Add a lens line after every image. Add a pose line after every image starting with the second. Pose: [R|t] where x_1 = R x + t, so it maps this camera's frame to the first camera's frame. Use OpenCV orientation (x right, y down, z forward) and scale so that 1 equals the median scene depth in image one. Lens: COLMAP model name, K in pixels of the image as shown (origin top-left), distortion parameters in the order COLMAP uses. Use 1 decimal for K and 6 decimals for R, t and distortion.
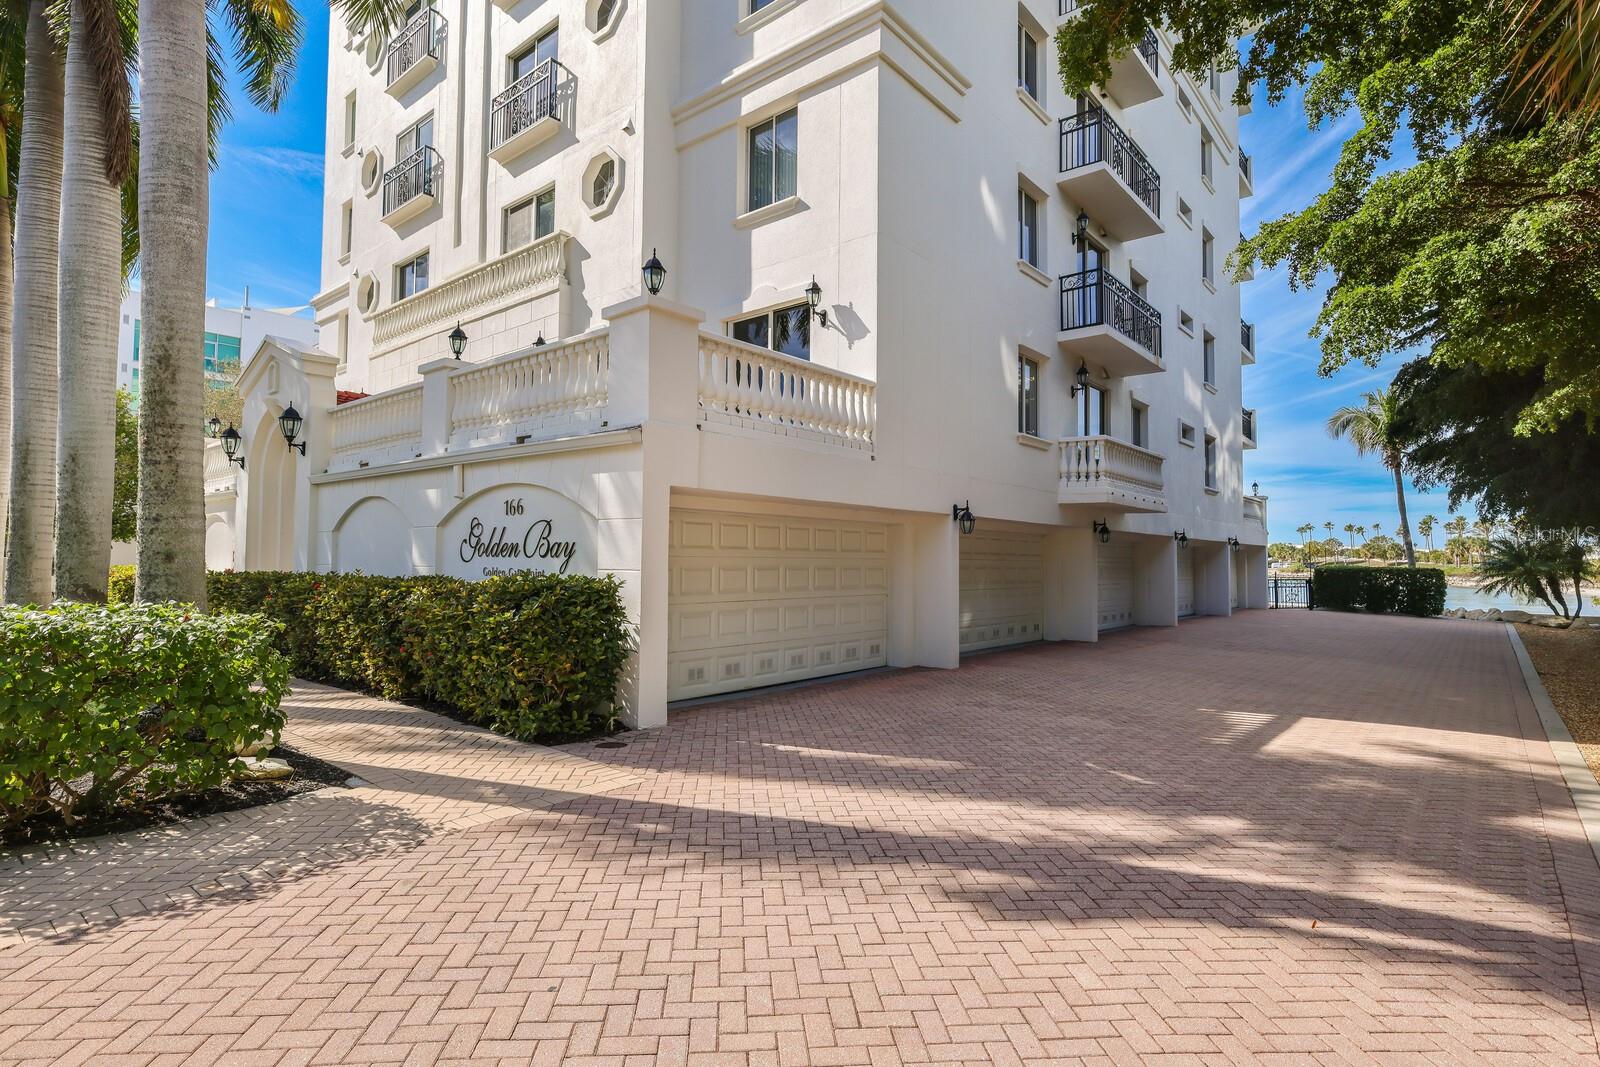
lens RADIAL K [[809.9, 0, 795.2], [0, 809.9, 528.0], [0, 0, 1]] dist [0.018392, 0.000958]
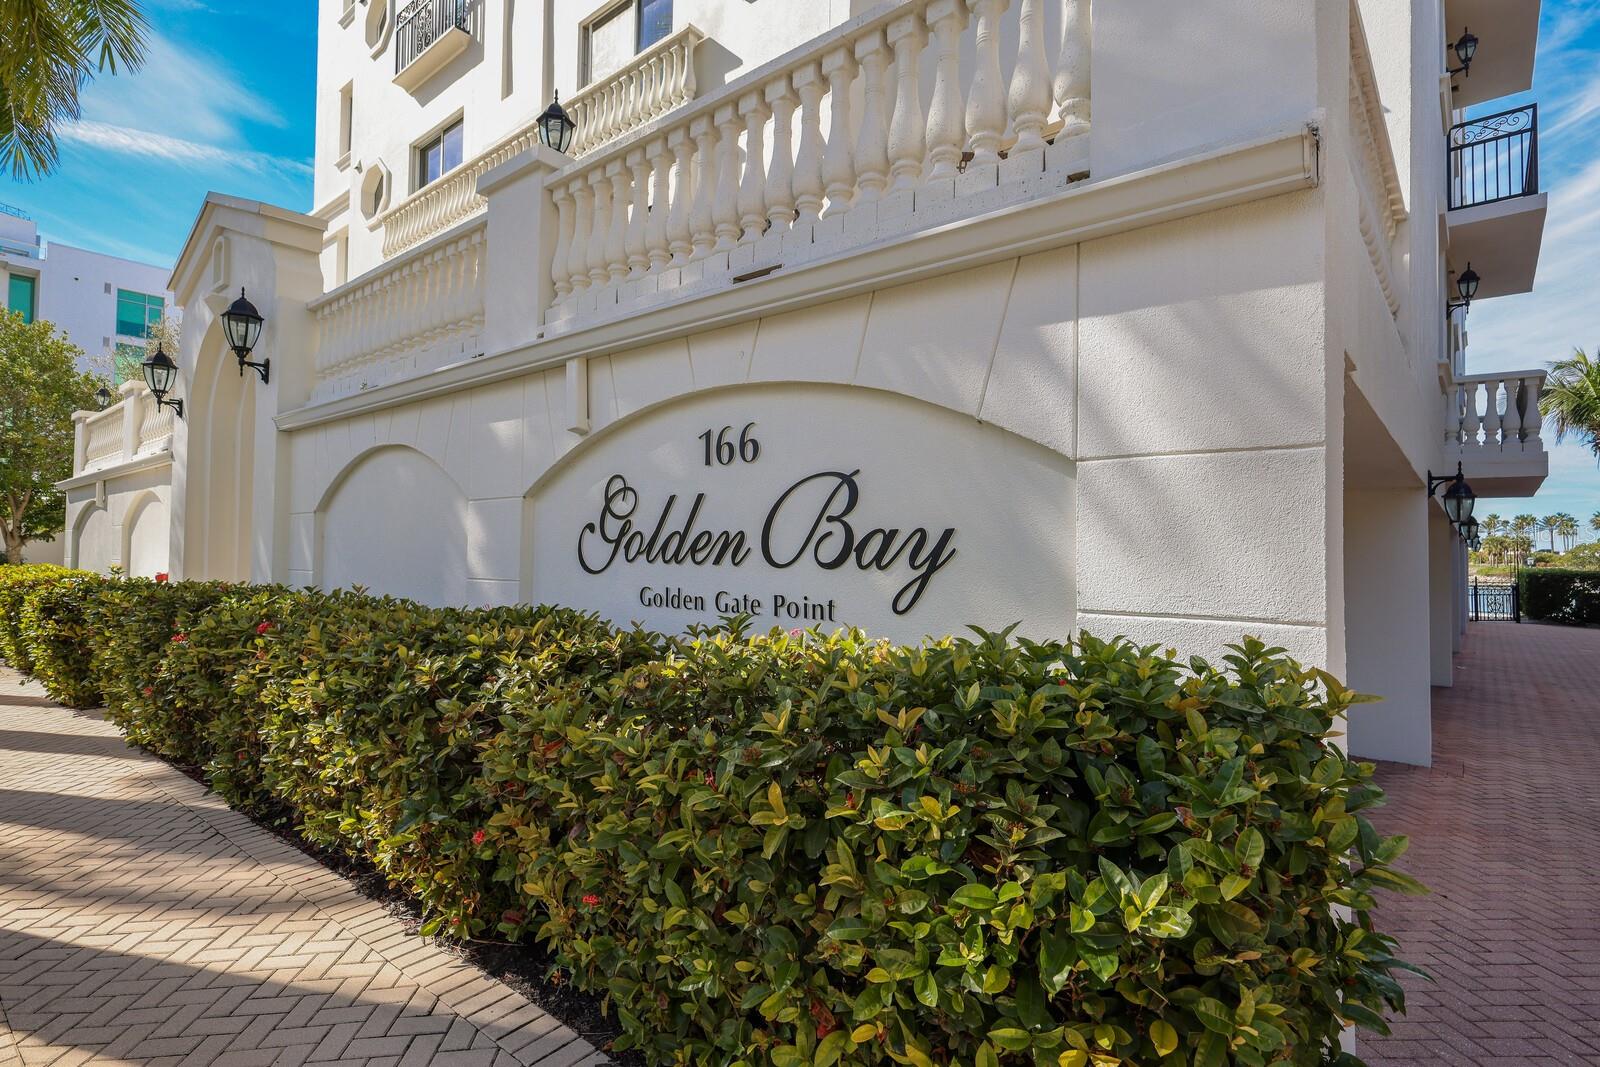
lens RADIAL K [[809.9, 0, 805.0], [0, 809.9, 534.3], [0, 0, 1]] dist [0.018392, 0.000958]
pose [[0.999990, 0.004155, 0.001852, -0.291015], [-0.004179, 0.999901, 0.013453, 0.013437], [-0.001796, -0.013460, 0.999908, 0.551665]]
